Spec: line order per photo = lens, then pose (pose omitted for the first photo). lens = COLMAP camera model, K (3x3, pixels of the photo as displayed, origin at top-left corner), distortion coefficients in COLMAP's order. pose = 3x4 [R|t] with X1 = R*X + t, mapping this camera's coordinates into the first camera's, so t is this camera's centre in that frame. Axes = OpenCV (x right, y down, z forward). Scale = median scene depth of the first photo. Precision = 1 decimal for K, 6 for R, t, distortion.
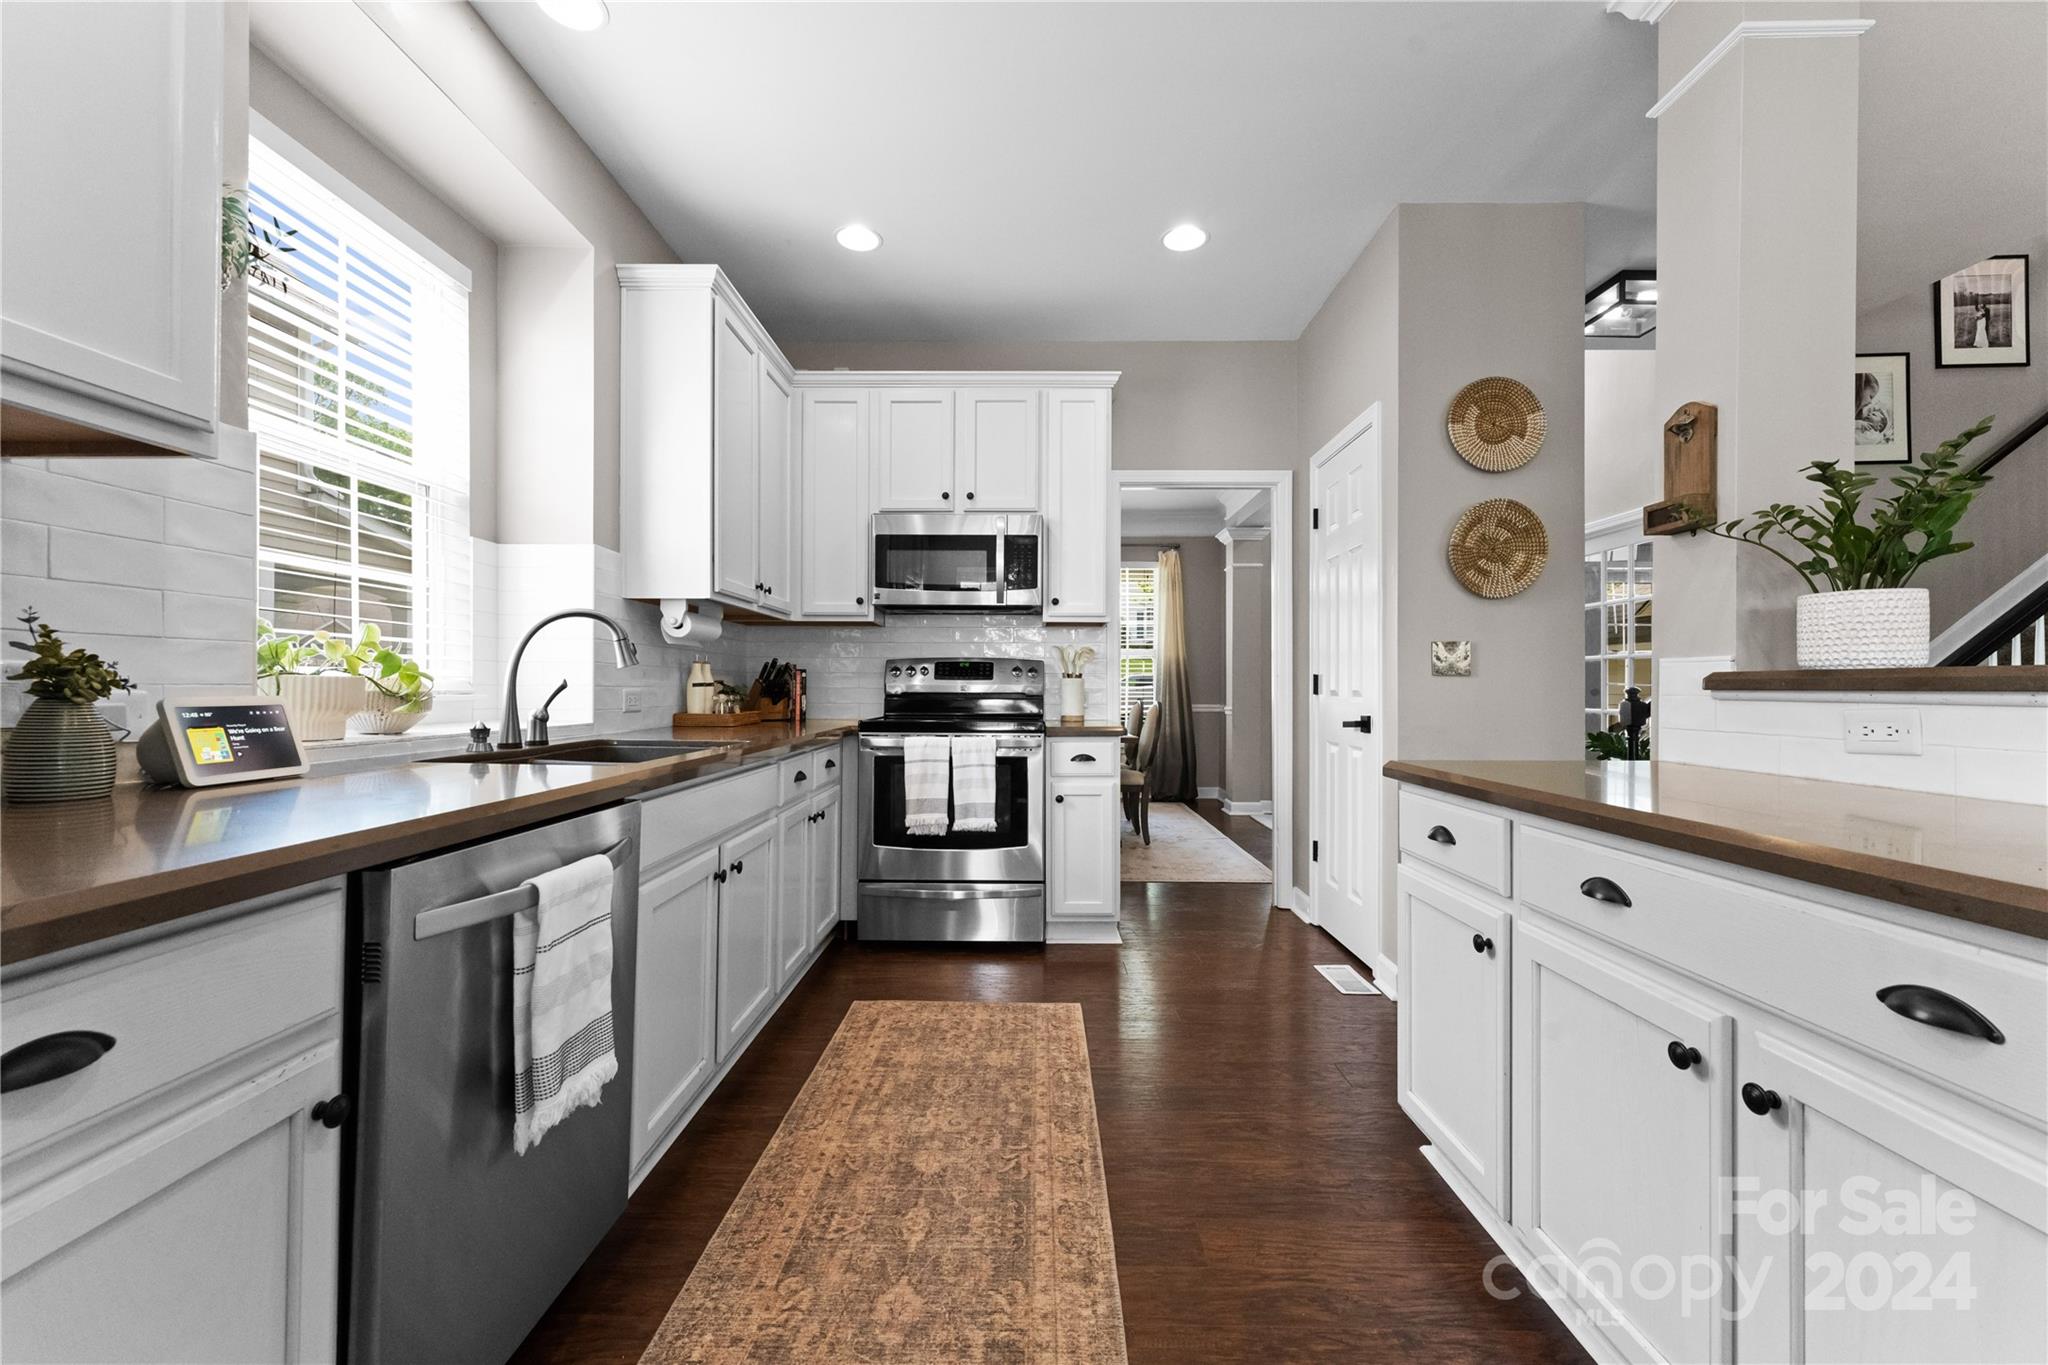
lens RADIAL K [[815.3, 0, 1019.8], [0, 815.3, 689.2], [0, 0, 1]] dist [0.000186, 0.000469]
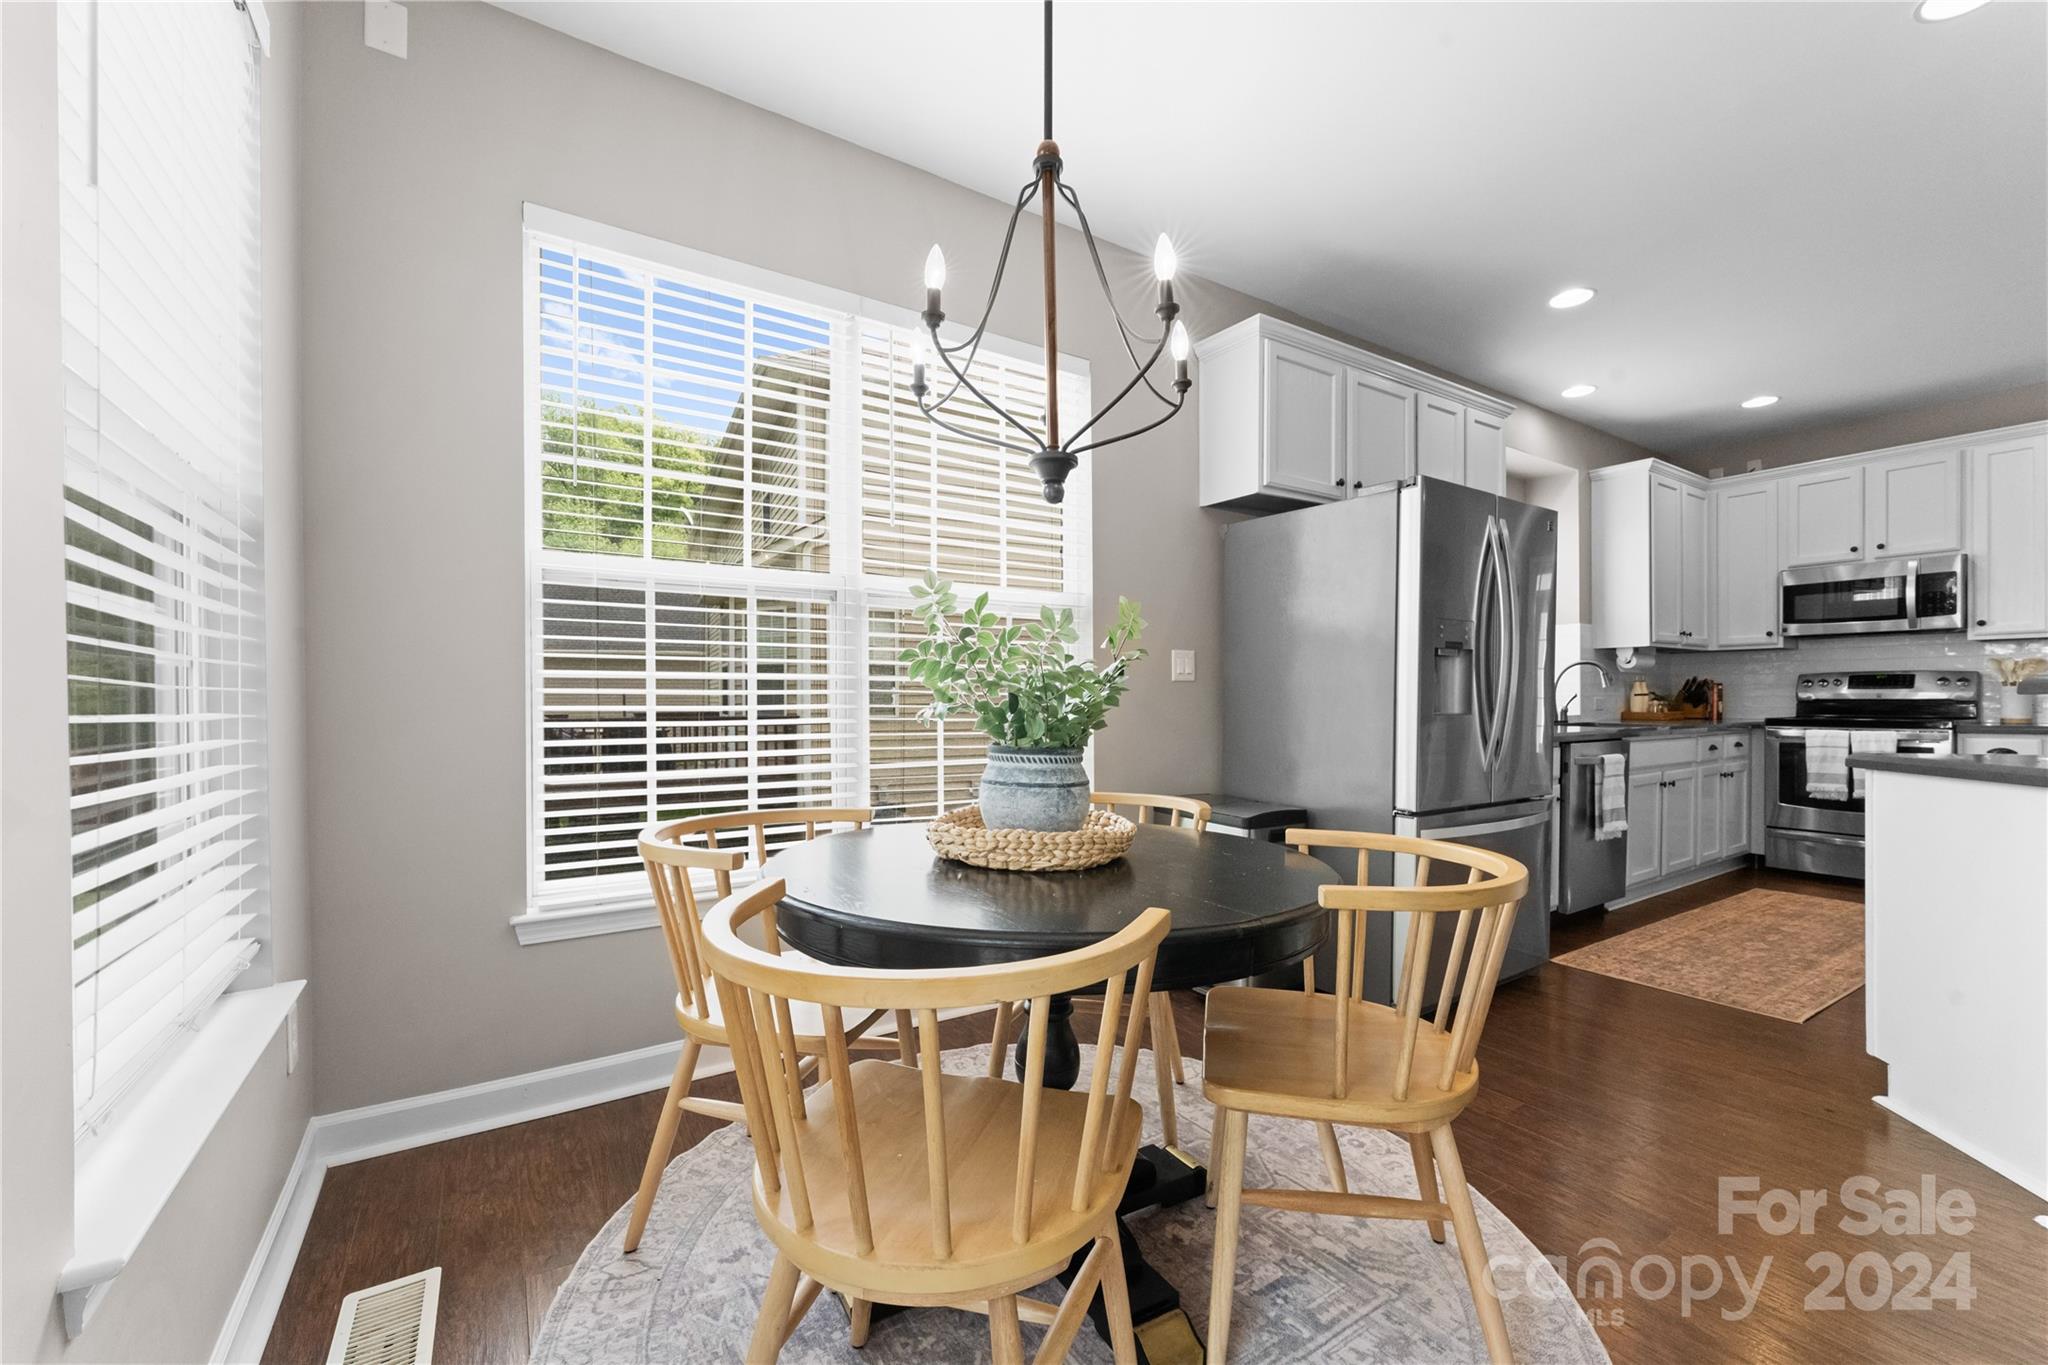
lens RADIAL K [[822.0, 0, 1027.6], [0, 822.0, 700.1], [0, 0, 1]] dist [0.000450, 0.000111]
pose [[0.560580, -0.004689, -0.828087, 0.329695], [0.004882, 0.999985, -0.002358, 0.003484], [0.828086, -0.002721, 0.560595, -1.081388]]
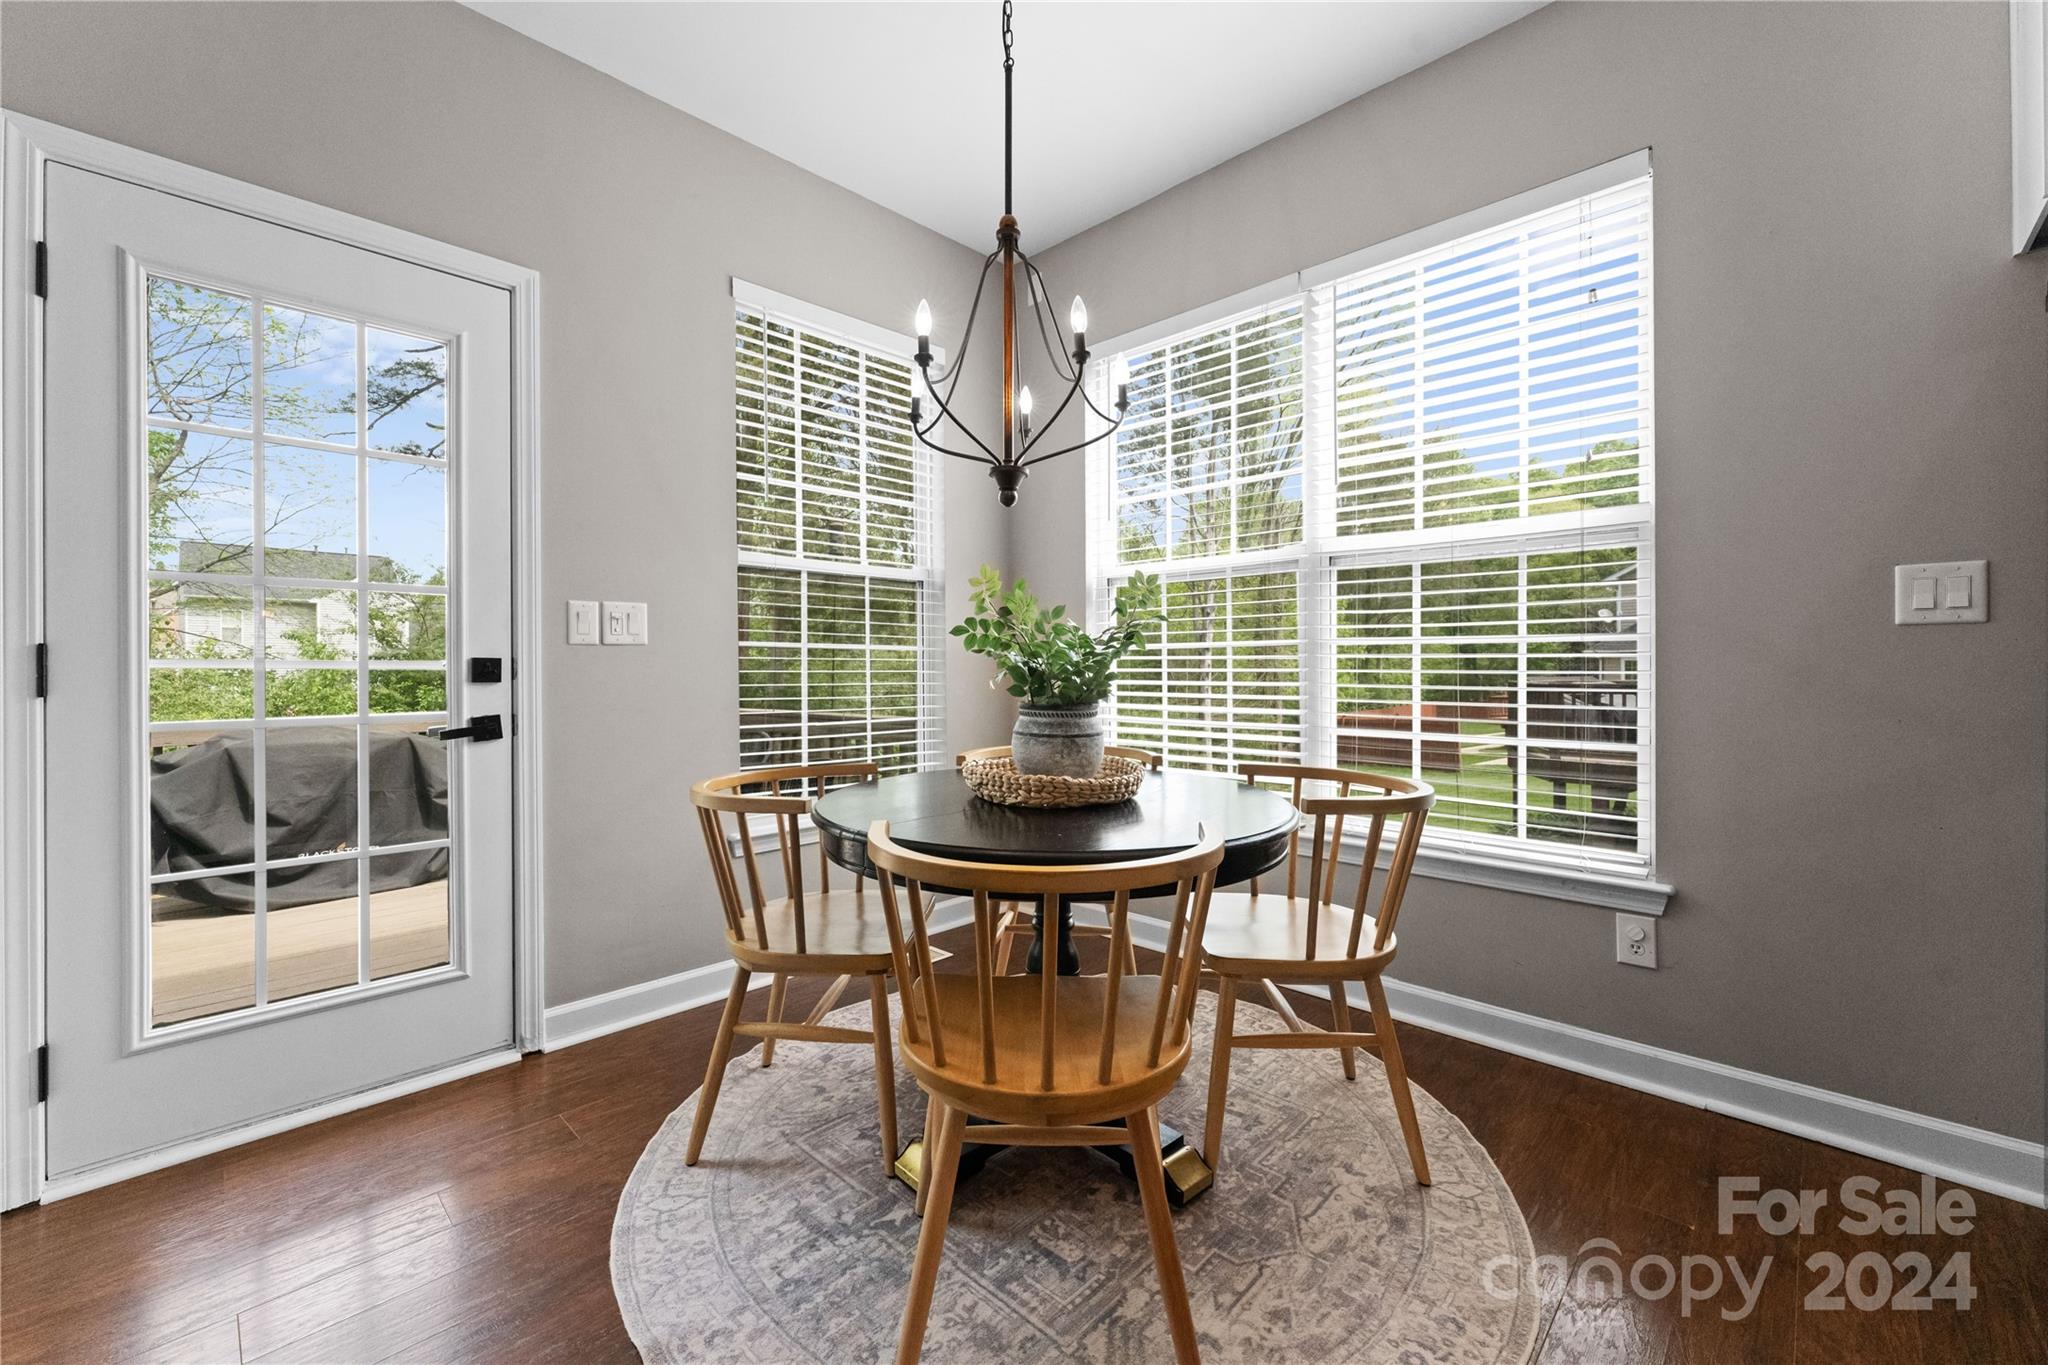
lens RADIAL K [[817.2, 0, 1028.5], [0, 817.2, 662.6], [0, 0, 1]] dist [-0.002684, -0.000150]
pose [[-0.680820, -0.002384, -0.732447, 0.368782], [0.001739, 0.999987, -0.004871, 0.004522], [0.732449, -0.004590, -0.680807, -0.331215]]
